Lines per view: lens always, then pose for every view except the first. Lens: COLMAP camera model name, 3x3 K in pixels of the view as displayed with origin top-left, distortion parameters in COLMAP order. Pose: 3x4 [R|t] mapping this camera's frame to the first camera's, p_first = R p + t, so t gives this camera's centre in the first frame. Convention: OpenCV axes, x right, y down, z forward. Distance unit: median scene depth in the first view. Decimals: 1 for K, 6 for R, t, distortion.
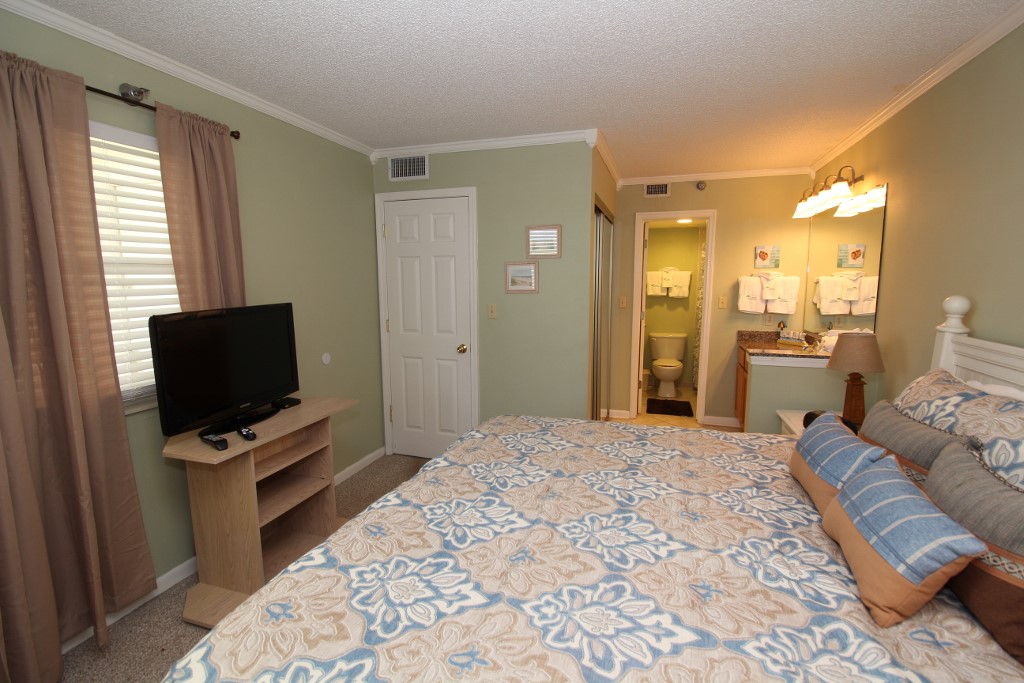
lens RADIAL K [[475.9, 0, 512.2], [0, 475.9, 345.6], [0, 0, 1]] dist [-0.008445, -0.001671]
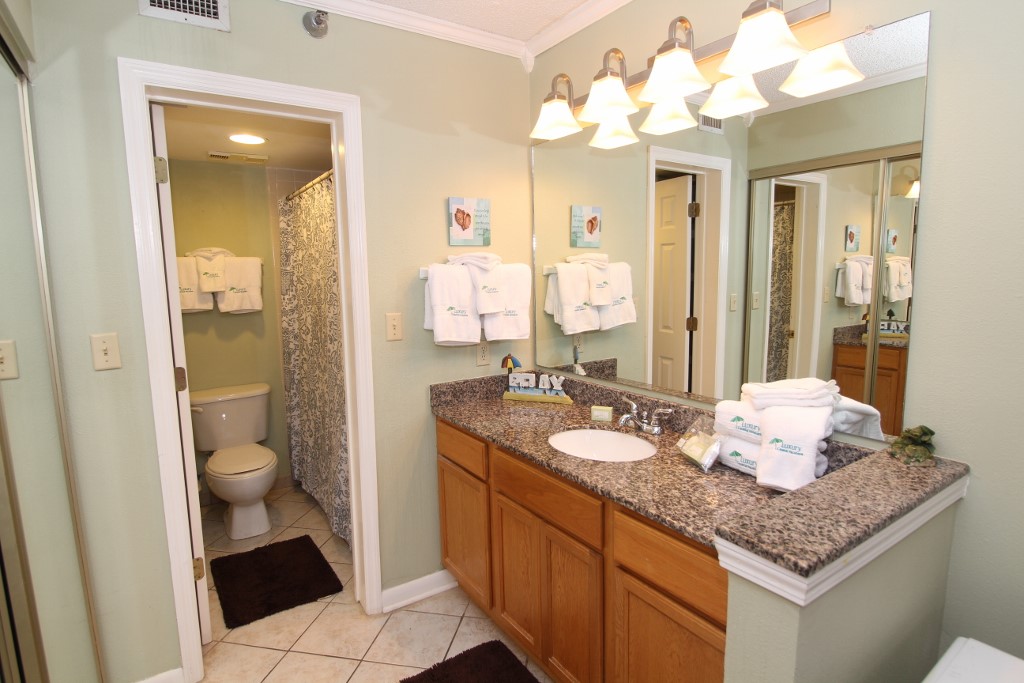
lens RADIAL K [[547.2, 0, 512.3], [0, 547.2, 342.1], [0, 0, 1]] dist [0.000000, 0.000412]
pose [[0.620009, -0.110767, 0.776736, 0.130677], [0.121412, 0.991604, 0.044495, -0.088590], [-0.775144, 0.066717, 0.628252, 0.635214]]
